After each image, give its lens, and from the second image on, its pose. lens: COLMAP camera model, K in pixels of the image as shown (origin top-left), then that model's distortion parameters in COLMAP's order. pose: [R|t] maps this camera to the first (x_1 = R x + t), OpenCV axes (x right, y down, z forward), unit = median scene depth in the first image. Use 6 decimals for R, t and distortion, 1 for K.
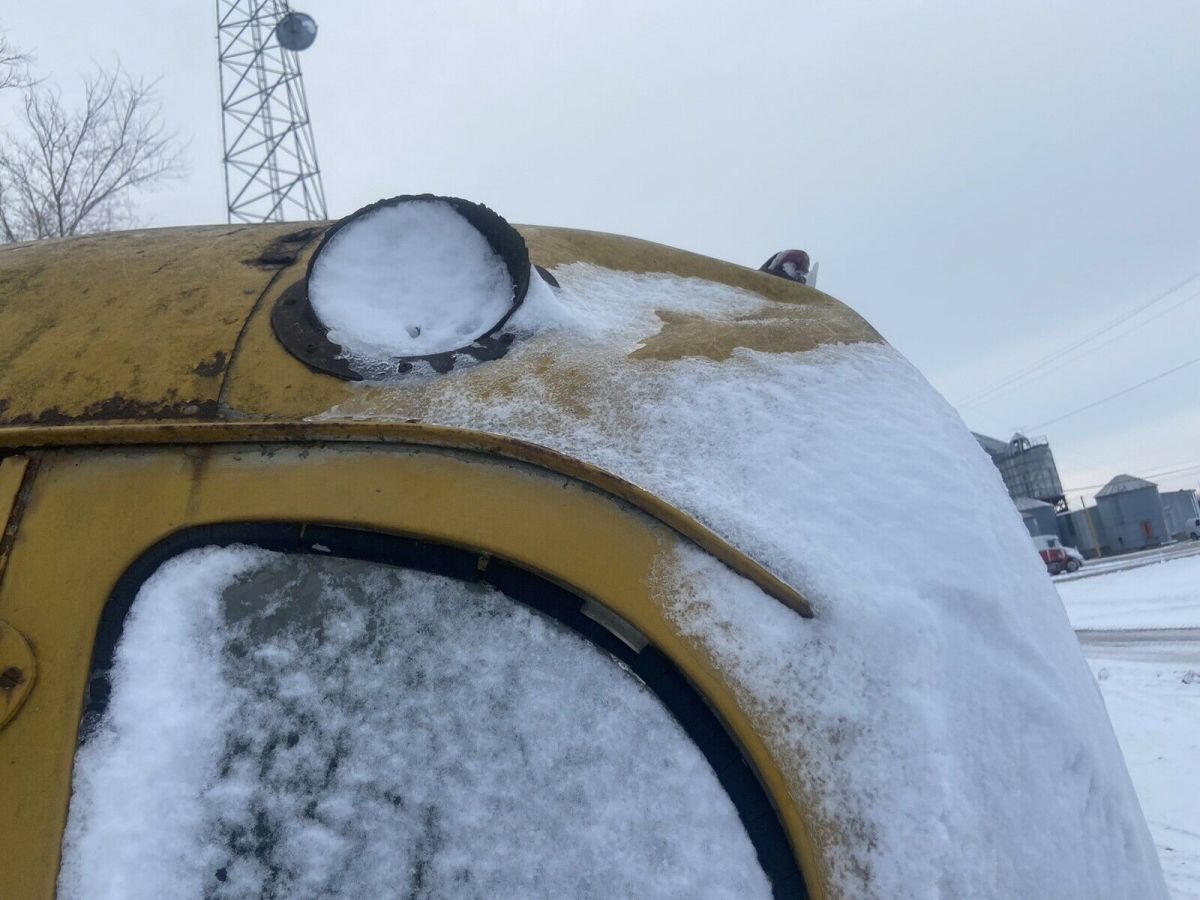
lens RADIAL K [[904.3, 0, 591.7], [0, 904.3, 435.1], [0, 0, 1]] dist [0.123623, -0.153162]
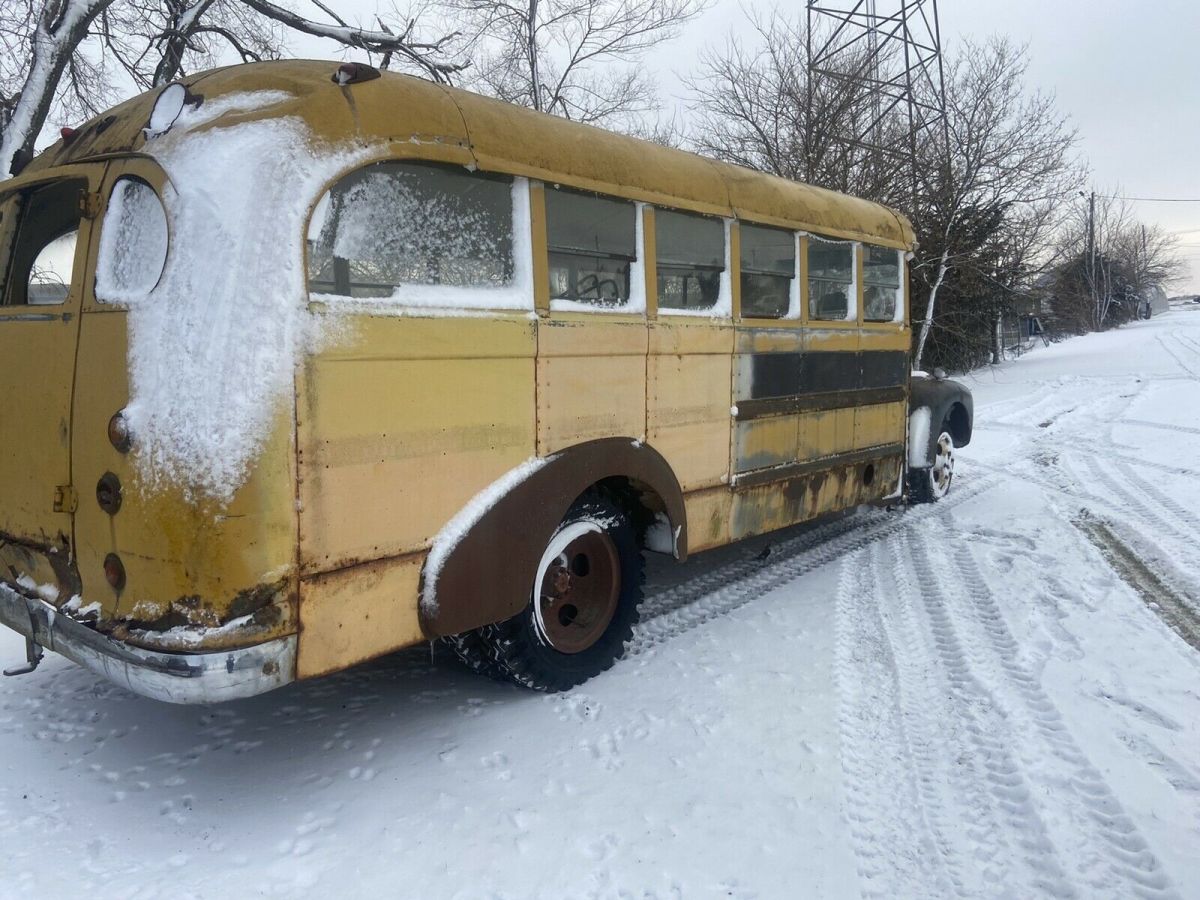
lens RADIAL K [[904.3, 0, 591.7], [0, 904.3, 435.1], [0, 0, 1]] dist [0.123623, -0.153162]
pose [[0.807873, 0.152958, -0.569161, 4.707842], [0.069585, 0.934224, 0.349835, -0.162428], [0.585234, -0.322227, 0.744091, -1.682850]]
